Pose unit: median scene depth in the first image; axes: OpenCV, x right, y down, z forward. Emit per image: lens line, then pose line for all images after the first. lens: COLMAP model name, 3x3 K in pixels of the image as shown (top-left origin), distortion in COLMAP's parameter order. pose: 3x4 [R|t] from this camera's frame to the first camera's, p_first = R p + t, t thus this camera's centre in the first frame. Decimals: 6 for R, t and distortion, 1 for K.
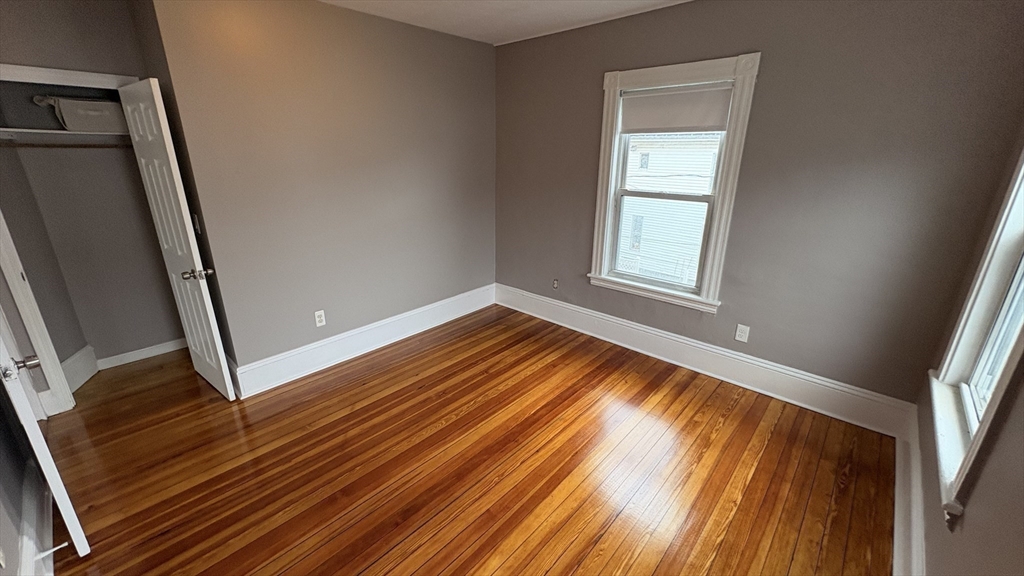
lens RADIAL K [[407.6, 0, 513.7], [0, 407.6, 289.0], [0, 0, 1]] dist [-0.000906, -0.000390]
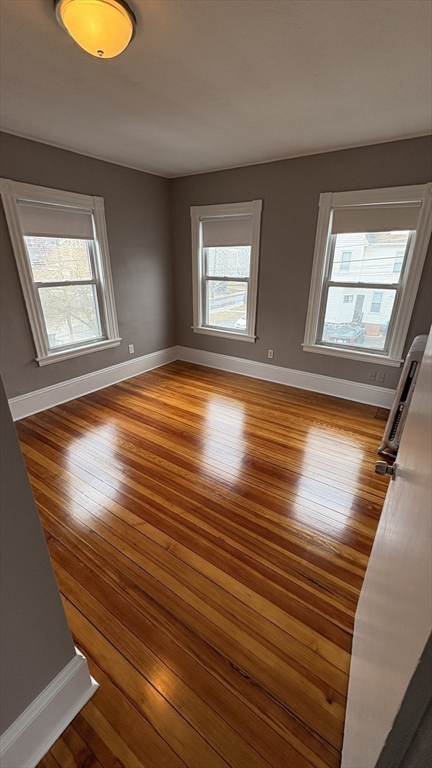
lens RADIAL K [[305.7, 0, 215.6], [0, 305.7, 384.8], [0, 0, 1]] dist [-0.000906, -0.000390]
pose [[-0.139595, -0.379794, 0.914478, -0.900058], [0.309461, 0.860529, 0.404628, -0.211672], [-0.940610, 0.339480, -0.002594, 0.682975]]
